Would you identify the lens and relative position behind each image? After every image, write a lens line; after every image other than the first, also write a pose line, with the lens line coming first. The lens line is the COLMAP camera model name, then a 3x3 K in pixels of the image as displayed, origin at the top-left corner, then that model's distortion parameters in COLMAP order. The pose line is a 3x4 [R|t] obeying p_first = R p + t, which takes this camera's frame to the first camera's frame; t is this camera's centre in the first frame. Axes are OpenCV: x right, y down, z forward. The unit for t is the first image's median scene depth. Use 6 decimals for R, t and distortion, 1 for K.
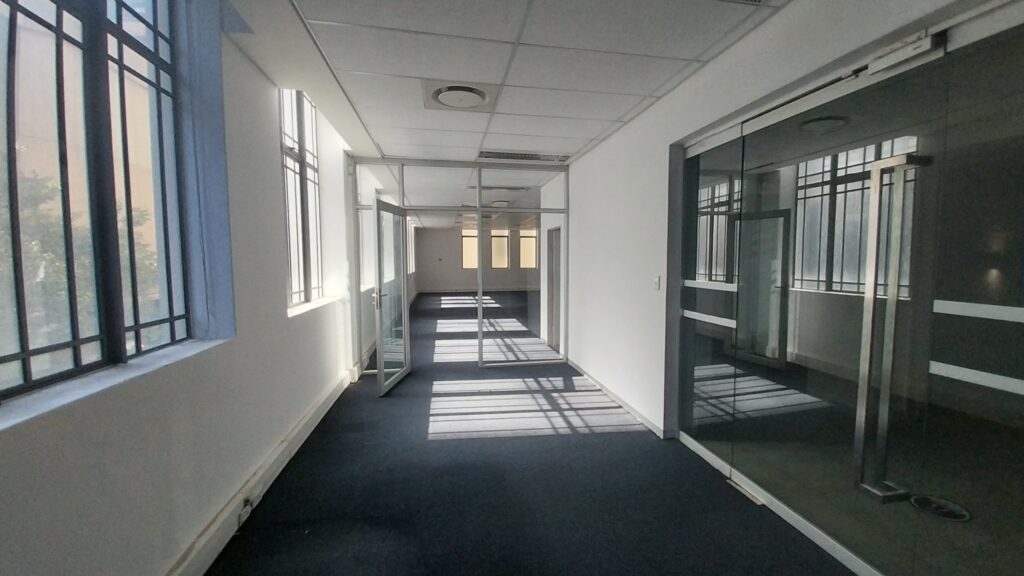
lens RADIAL K [[413.6, 0, 510.1], [0, 413.6, 289.0], [0, 0, 1]] dist [0.010920, -0.008751]
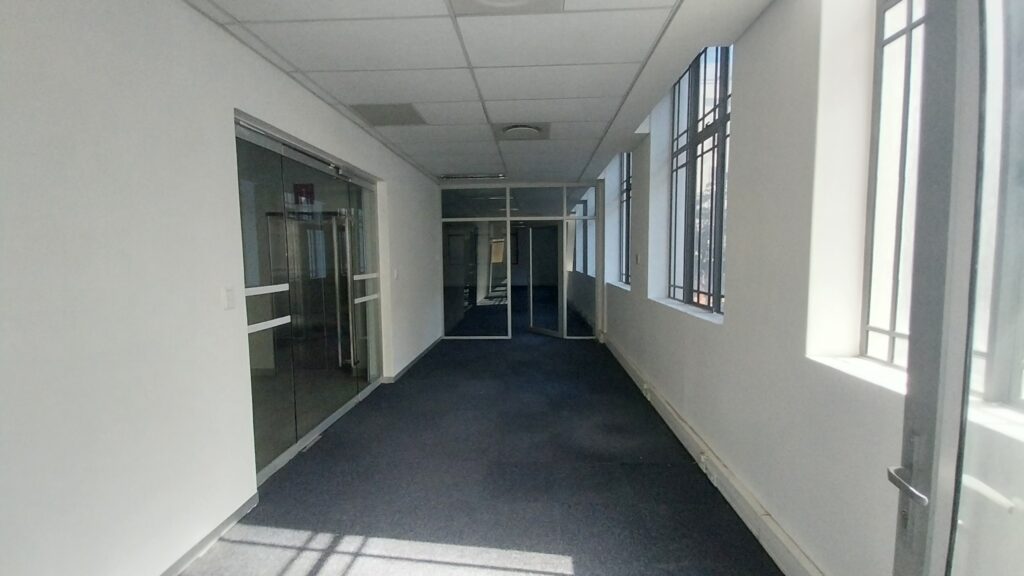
lens RADIAL K [[413.6, 0, 516.4], [0, 413.6, 276.9], [0, 0, 1]] dist [0.010920, -0.008751]
pose [[-0.976759, -0.001501, 0.214335, -0.202915], [0.024493, 0.992643, 0.118572, -0.097603], [-0.212937, 0.121066, -0.969537, 1.268417]]
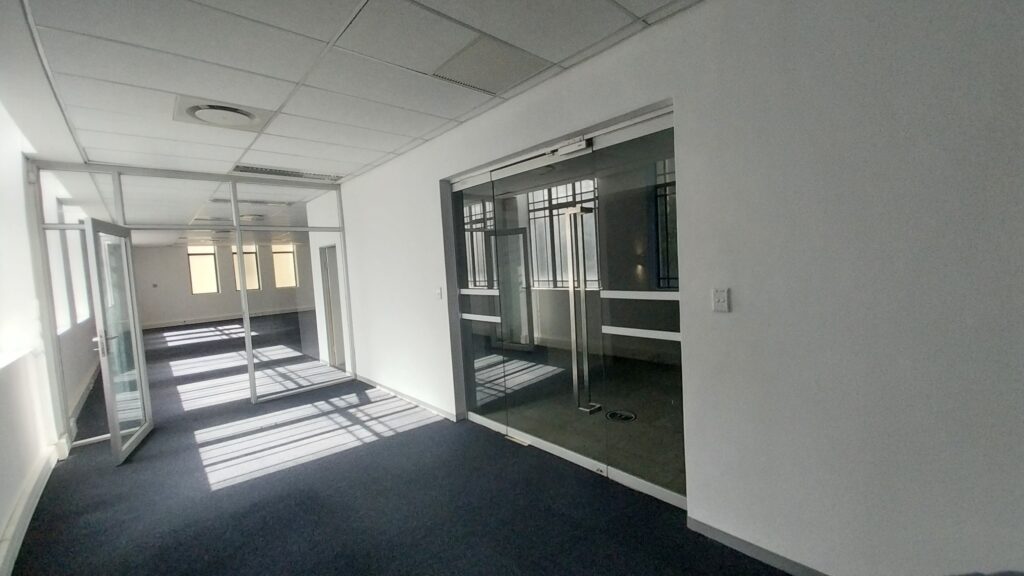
lens RADIAL K [[413.6, 0, 525.0], [0, 413.6, 288.2], [0, 0, 1]] dist [0.010920, -0.008751]
pose [[0.834399, -0.079078, 0.545458, -0.073651], [0.093933, 0.995578, 0.000643, -0.005921], [-0.543097, 0.050700, 0.838138, -0.111532]]
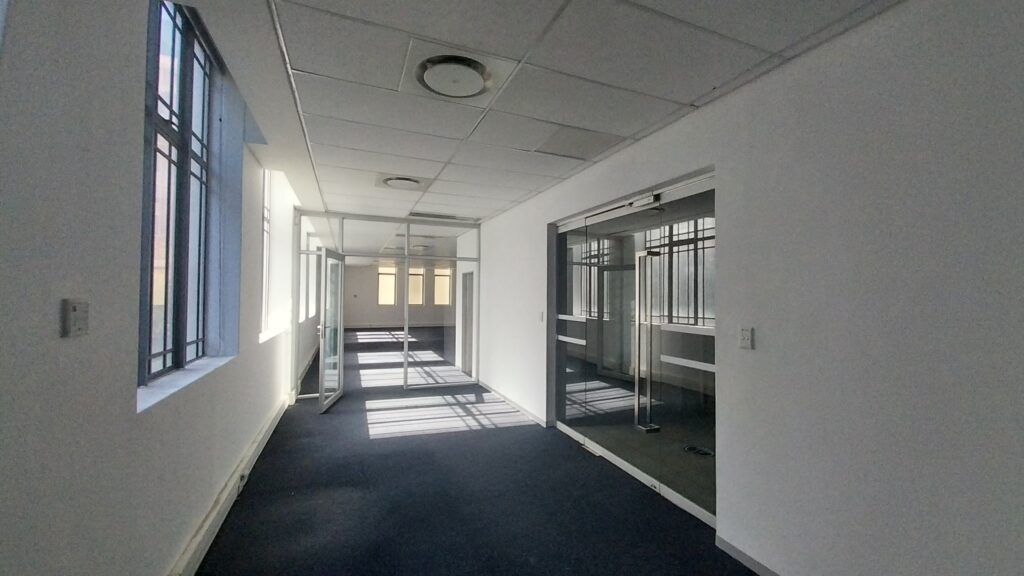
lens RADIAL K [[413.6, 0, 506.8], [0, 413.6, 285.1], [0, 0, 1]] dist [0.010920, -0.008751]
pose [[0.979244, 0.017206, 0.201954, -0.042310], [0.002631, 0.995227, -0.097552, 0.013178], [-0.202668, 0.096058, 0.974525, -0.312358]]
